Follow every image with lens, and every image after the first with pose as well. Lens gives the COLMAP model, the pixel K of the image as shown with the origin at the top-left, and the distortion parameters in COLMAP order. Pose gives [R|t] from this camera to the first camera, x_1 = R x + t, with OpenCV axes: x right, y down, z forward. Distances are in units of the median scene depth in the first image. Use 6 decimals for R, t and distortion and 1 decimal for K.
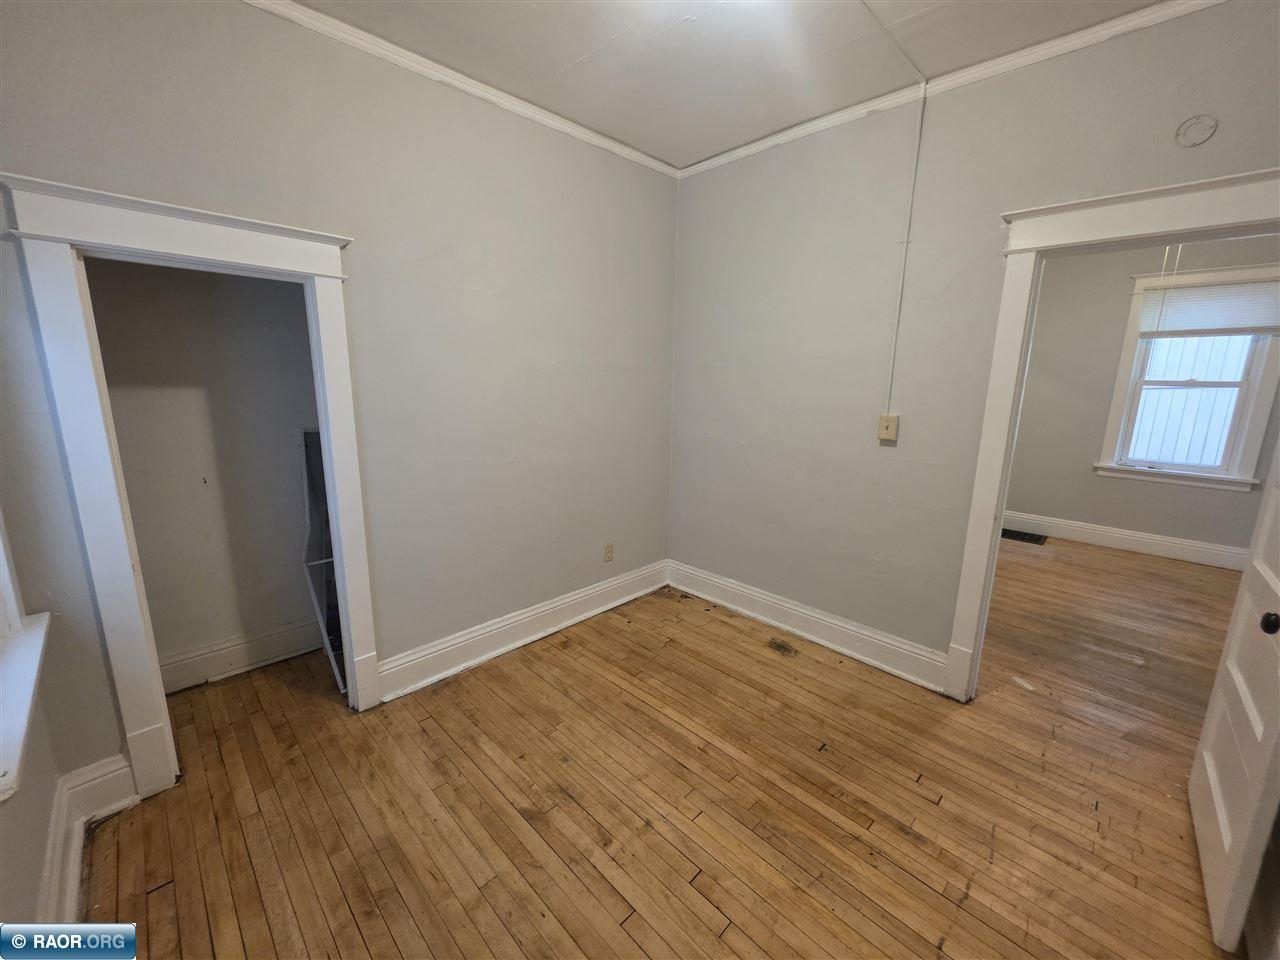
lens RADIAL K [[512.0, 0, 628.3], [0, 512.0, 476.0], [0, 0, 1]] dist [0.002160, -0.000636]
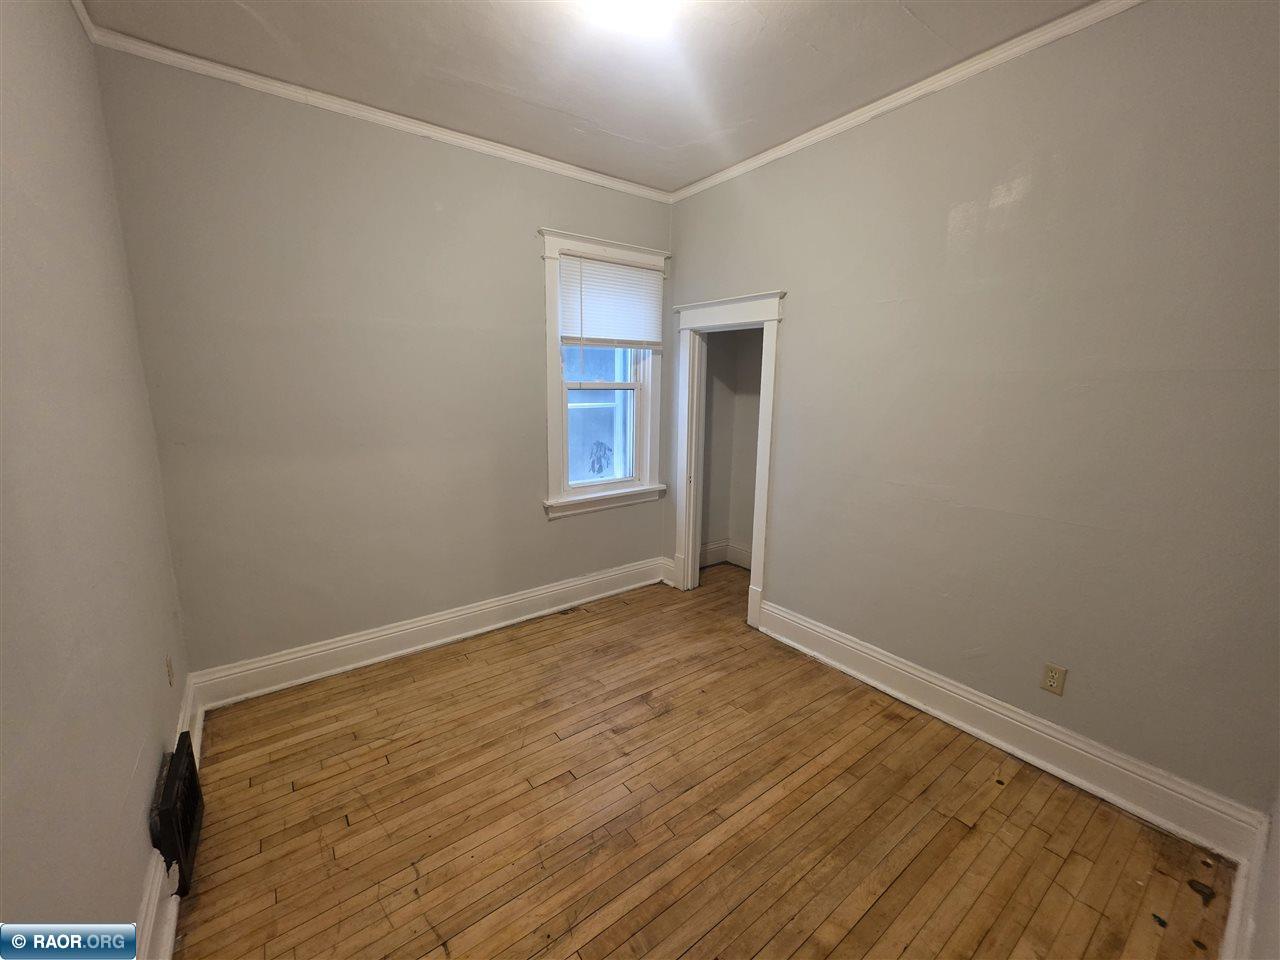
lens RADIAL K [[512.0, 0, 641.8], [0, 512.0, 475.3], [0, 0, 1]] dist [0.002160, -0.000636]
pose [[-0.129284, 0.160304, -0.978564, 0.965118], [-0.205001, 0.961206, 0.184545, -0.156938], [0.970186, 0.224465, -0.091406, 0.874287]]
